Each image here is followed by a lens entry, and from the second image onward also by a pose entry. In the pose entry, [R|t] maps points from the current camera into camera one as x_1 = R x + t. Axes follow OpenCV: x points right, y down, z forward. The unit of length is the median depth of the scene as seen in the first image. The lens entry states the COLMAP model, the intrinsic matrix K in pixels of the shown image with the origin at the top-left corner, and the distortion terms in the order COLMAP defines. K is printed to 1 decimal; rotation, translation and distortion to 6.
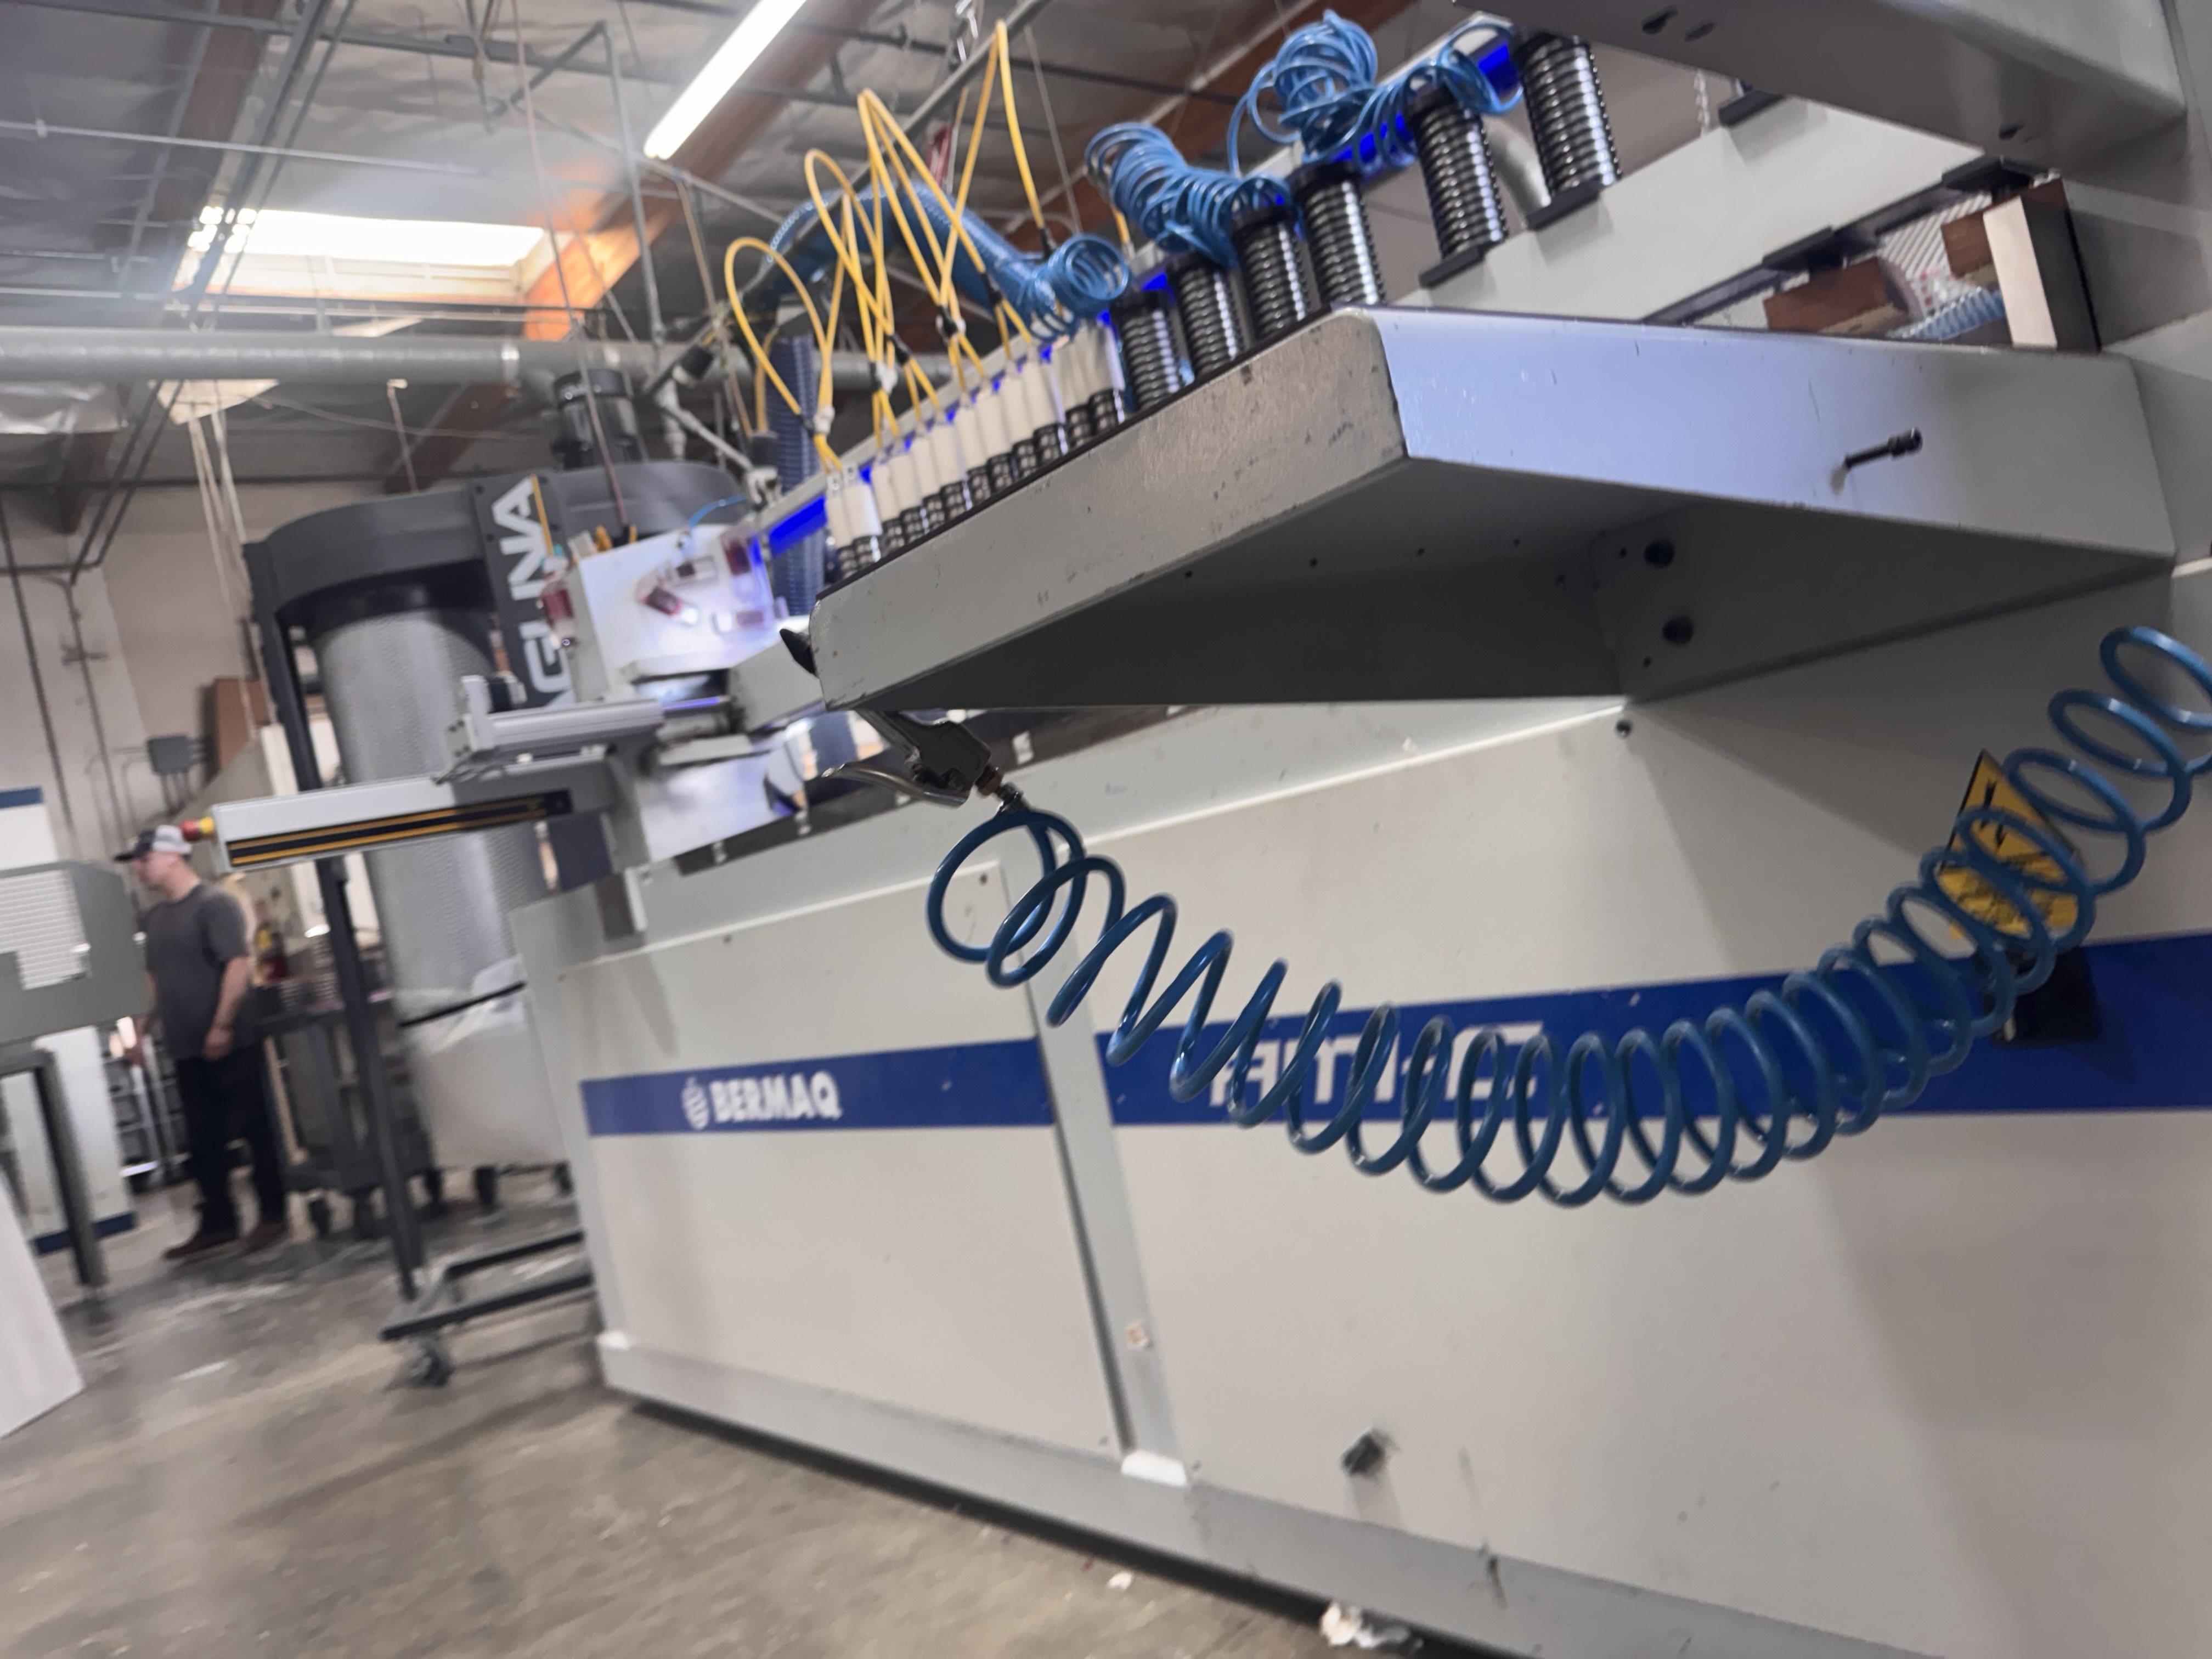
lens RADIAL K [[1570.4, 0, 1106.0], [0, 1570.4, 829.5], [0, 0, 1]] dist [0.122187, -0.279429]
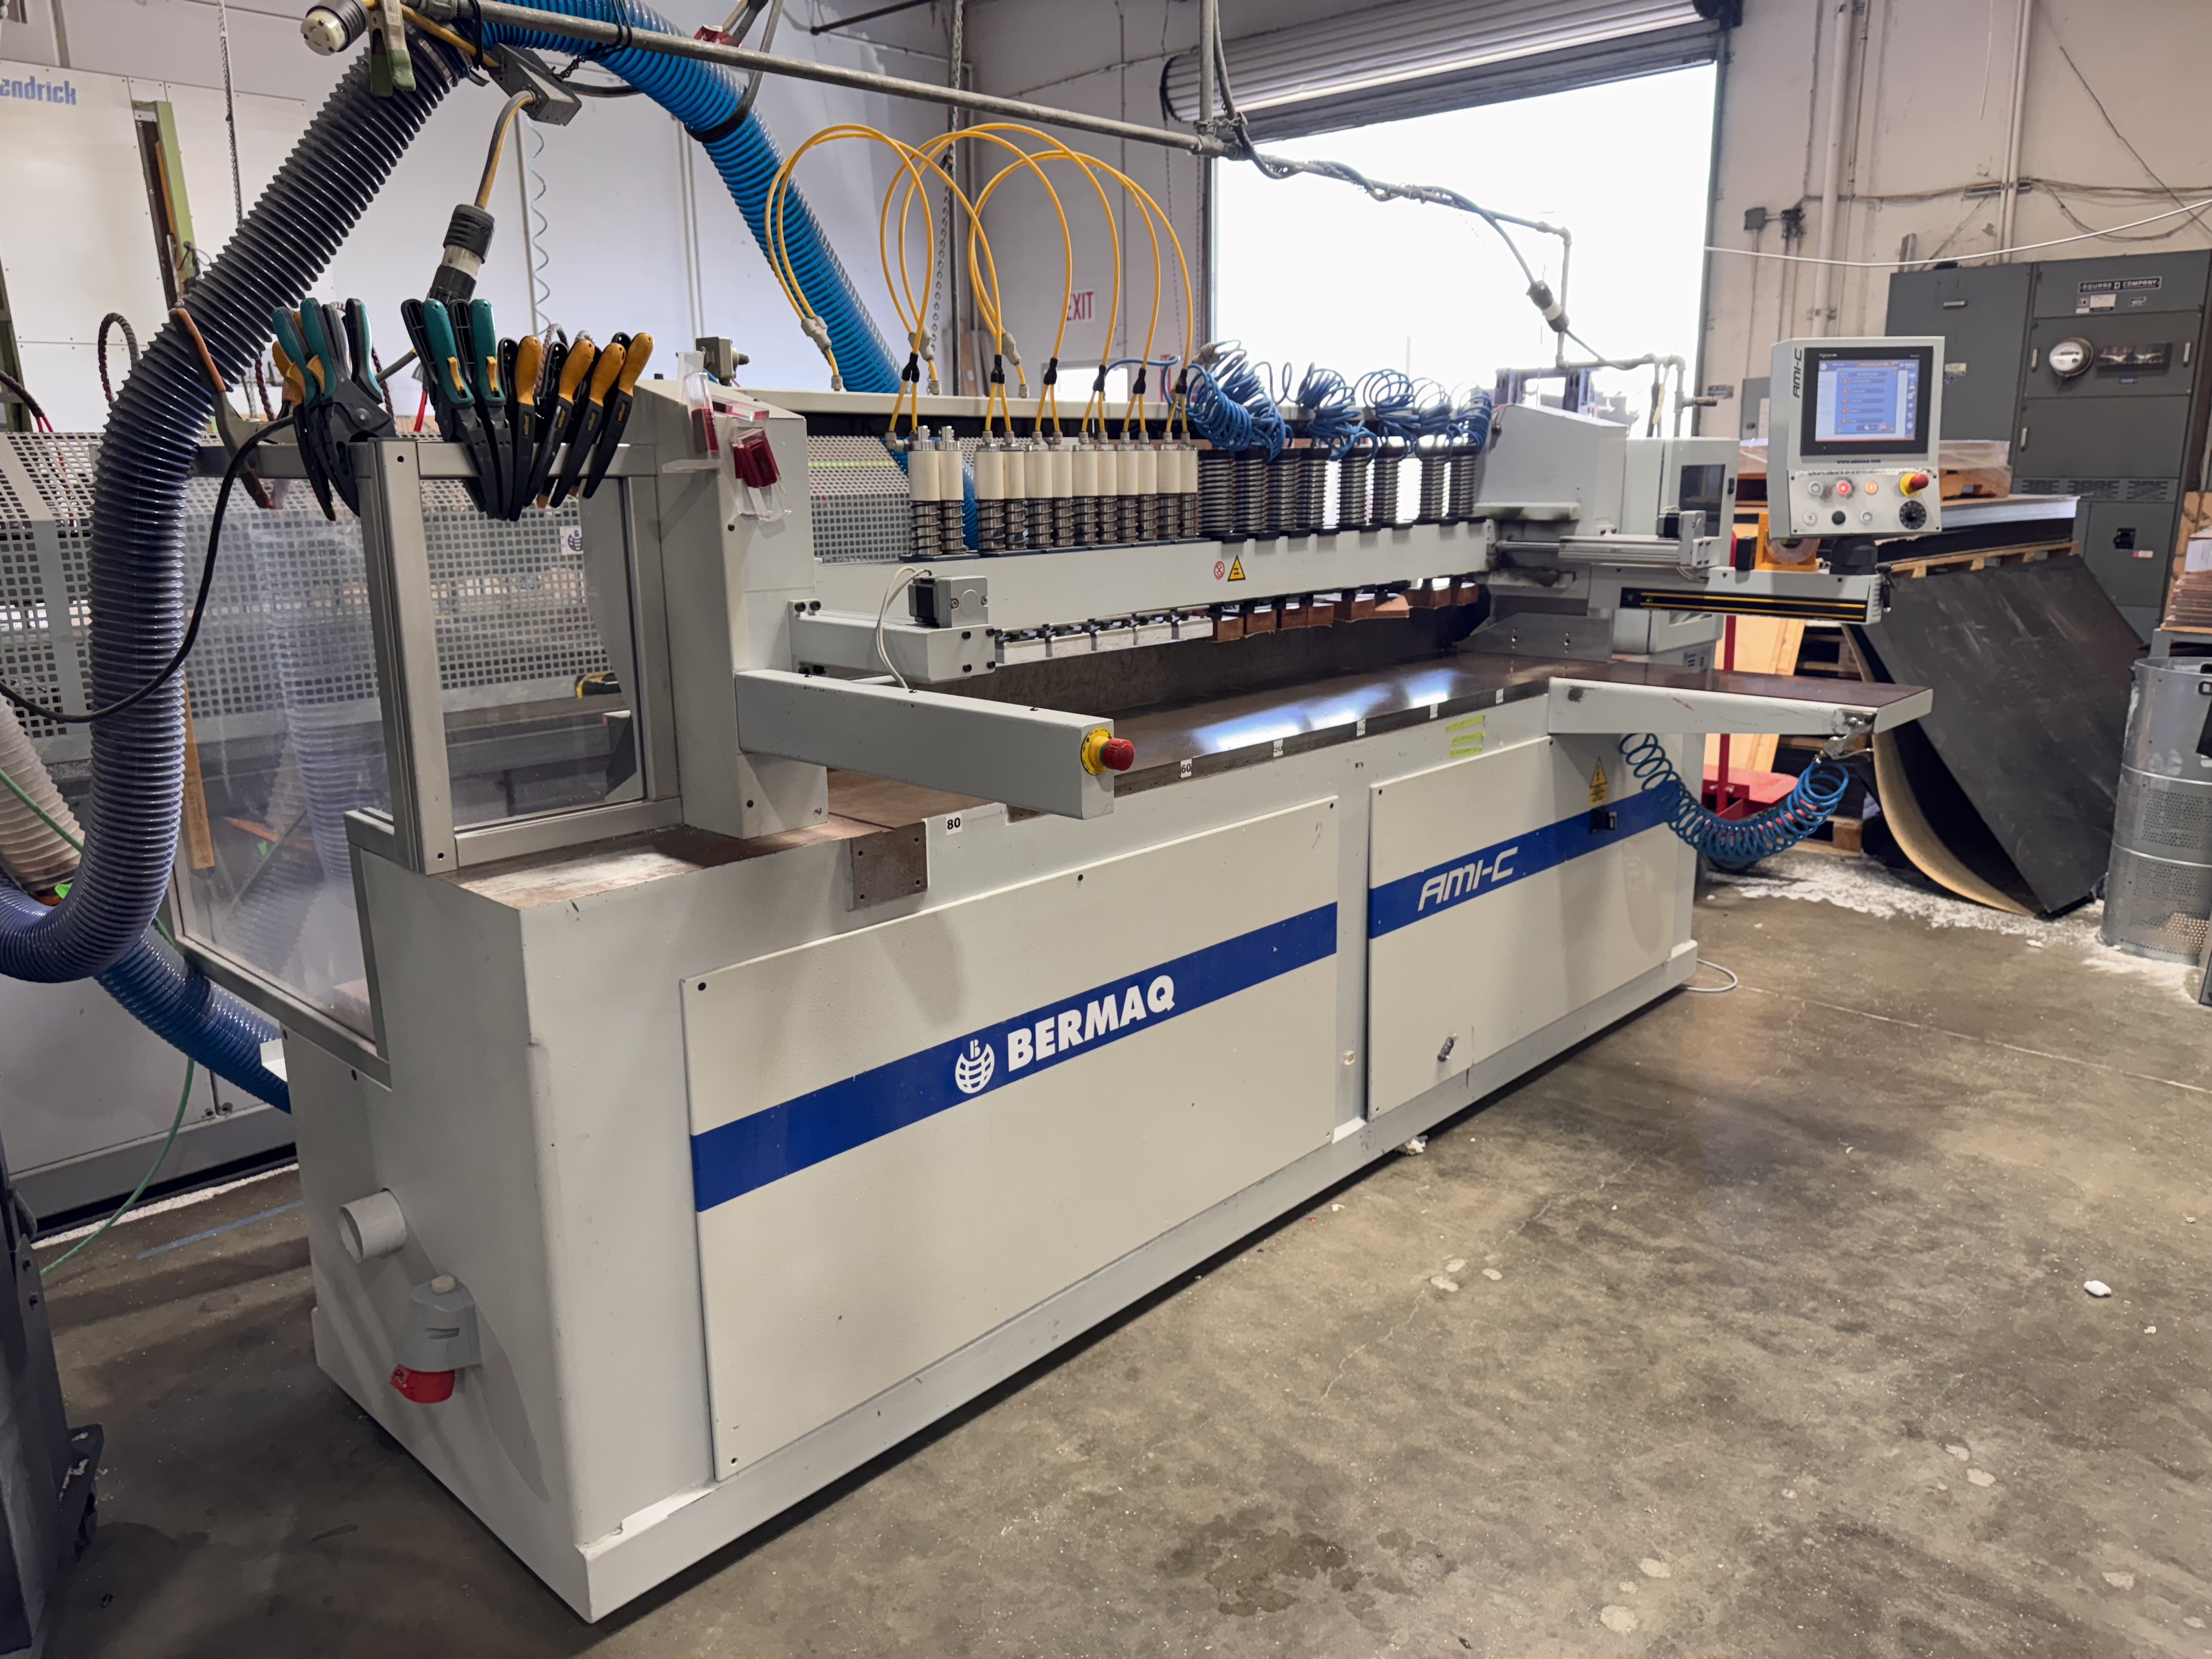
lens RADIAL K [[1552.1, 0, 1103.6], [0, 1552.1, 810.4], [0, 0, 1]] dist [0.144639, -0.266413]
pose [[-0.127658, 0.008056, 0.991786, -1.242062], [0.022627, 0.999730, -0.005208, 0.029099], [-0.991560, 0.021776, -0.127806, 1.089963]]
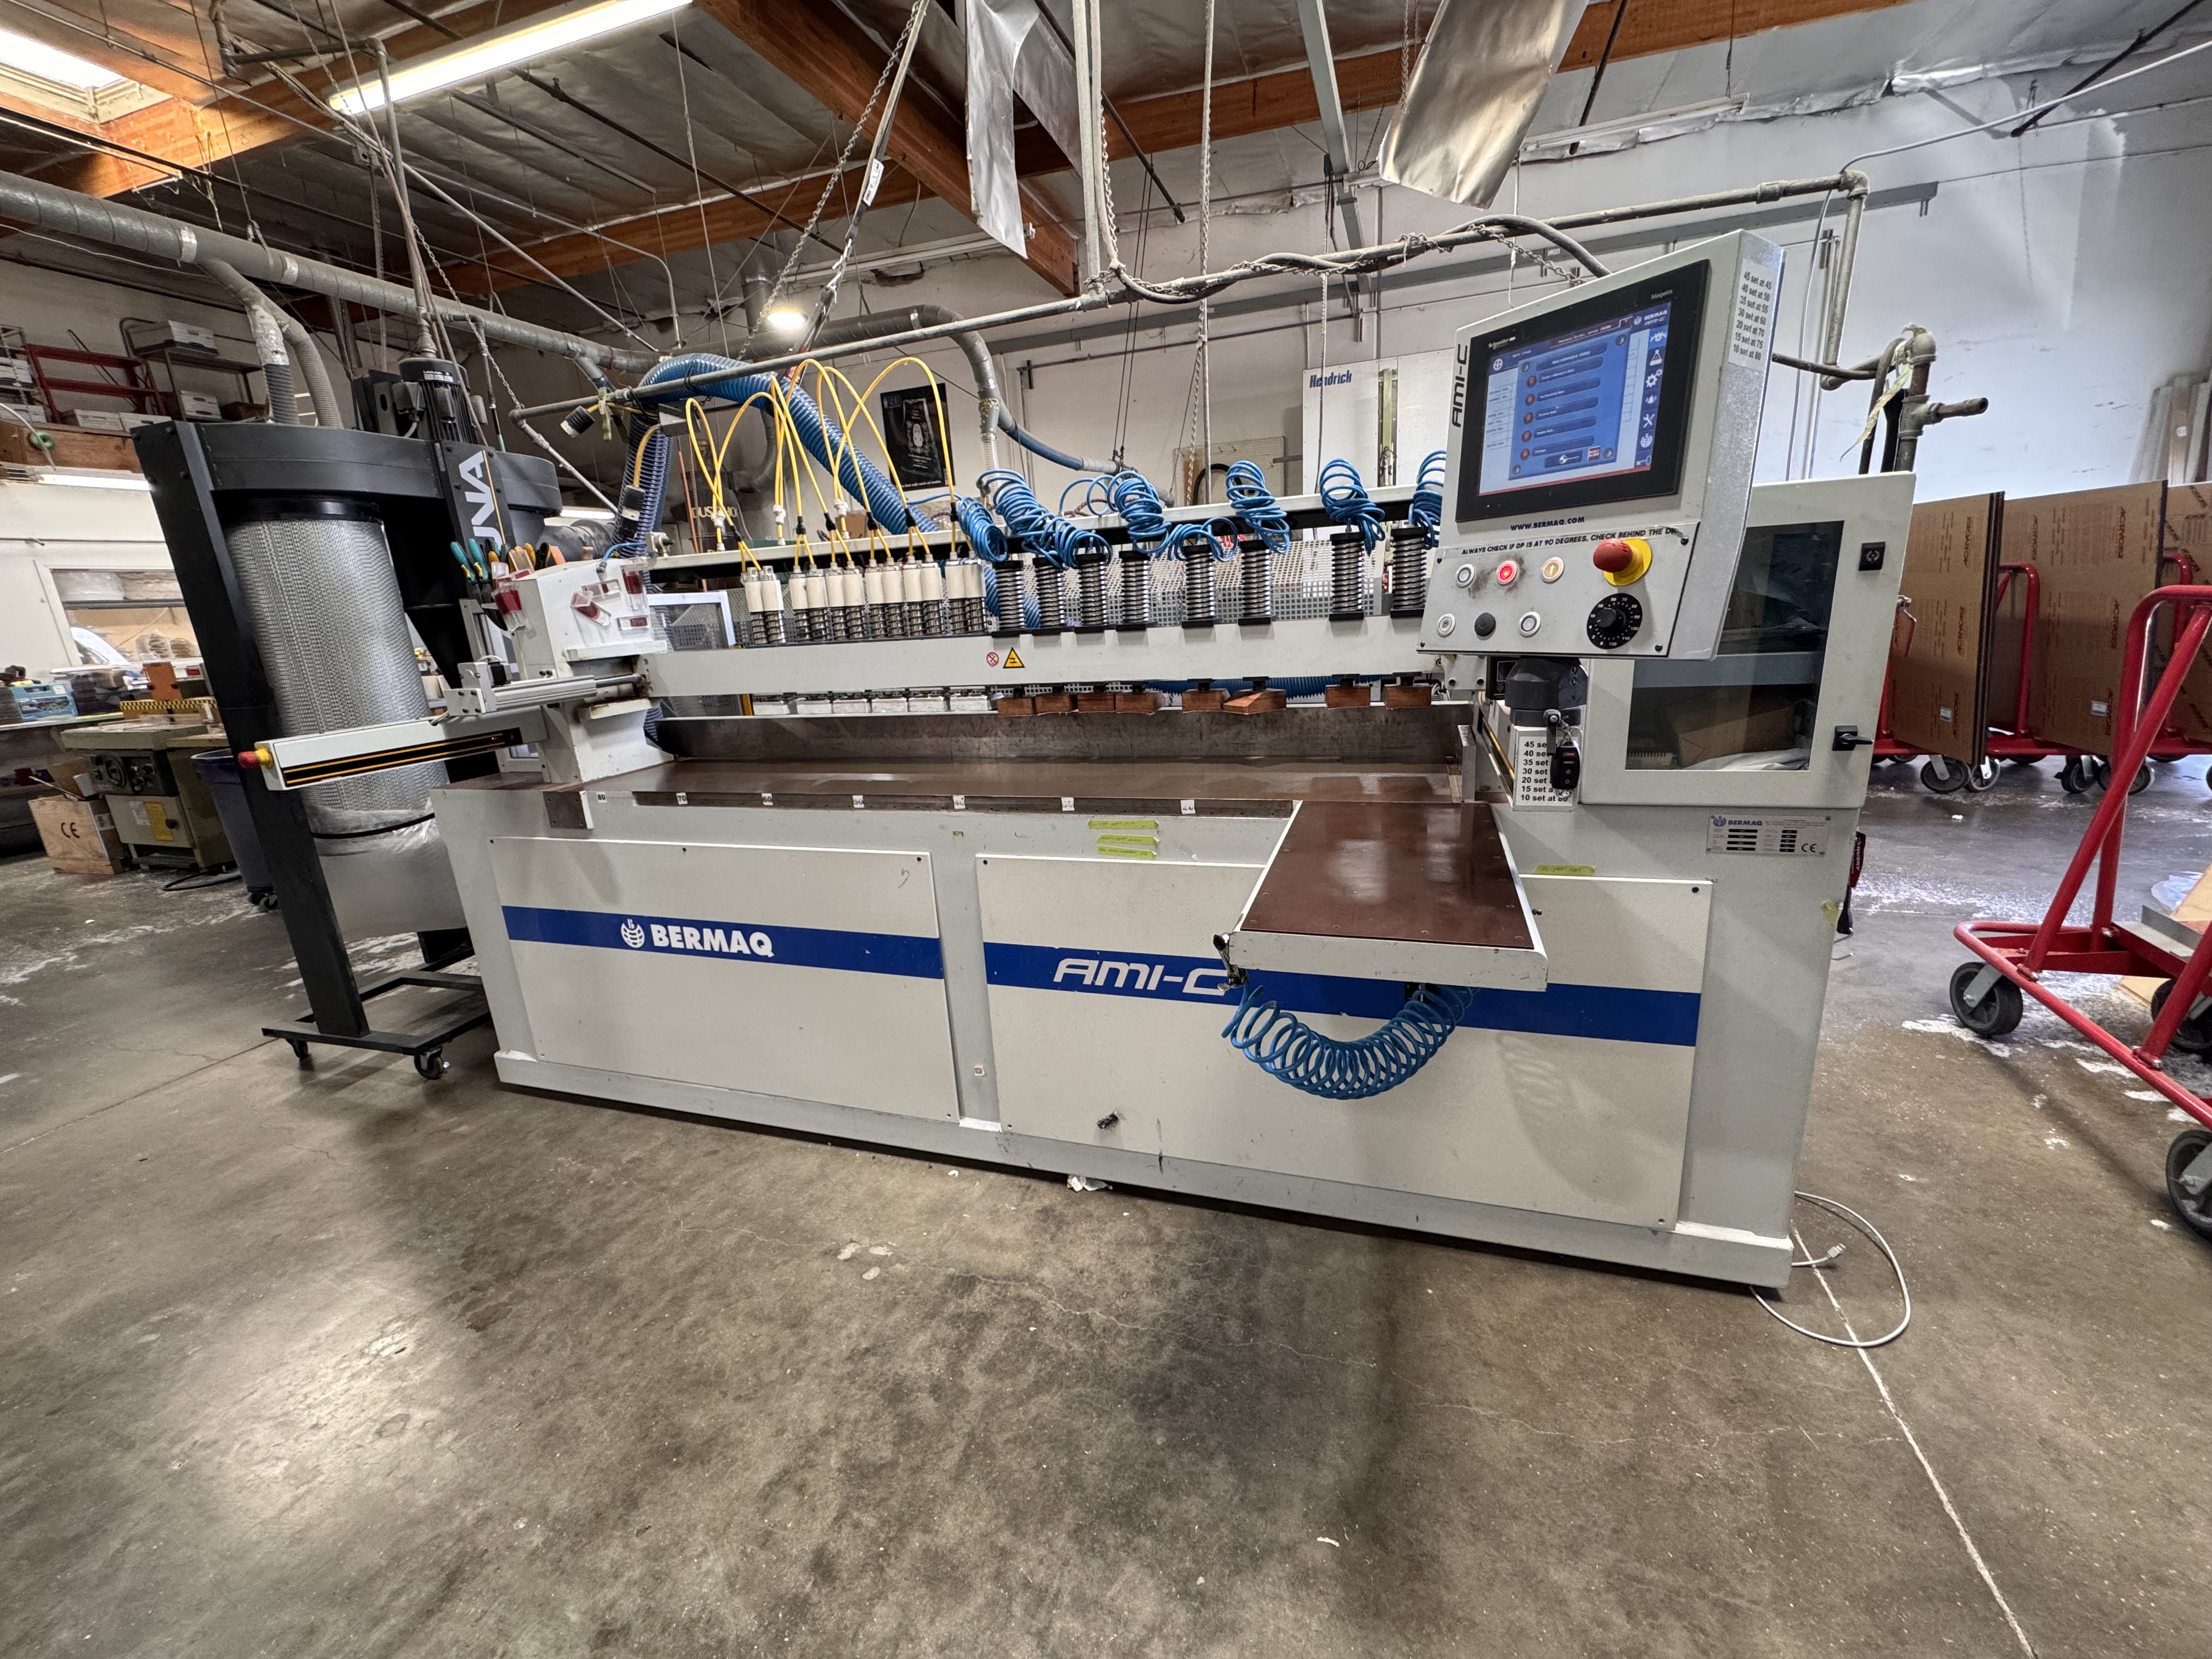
lens RADIAL K [[884.5, 0, 1106.2], [0, 884.5, 824.4], [0, 0, 1]] dist [-0.001952, -0.000085]
pose [[0.839422, 0.038960, 0.542082, -0.367834], [-0.139485, 0.979461, 0.145600, -0.156670], [-0.525276, -0.197832, 0.827615, -0.024363]]
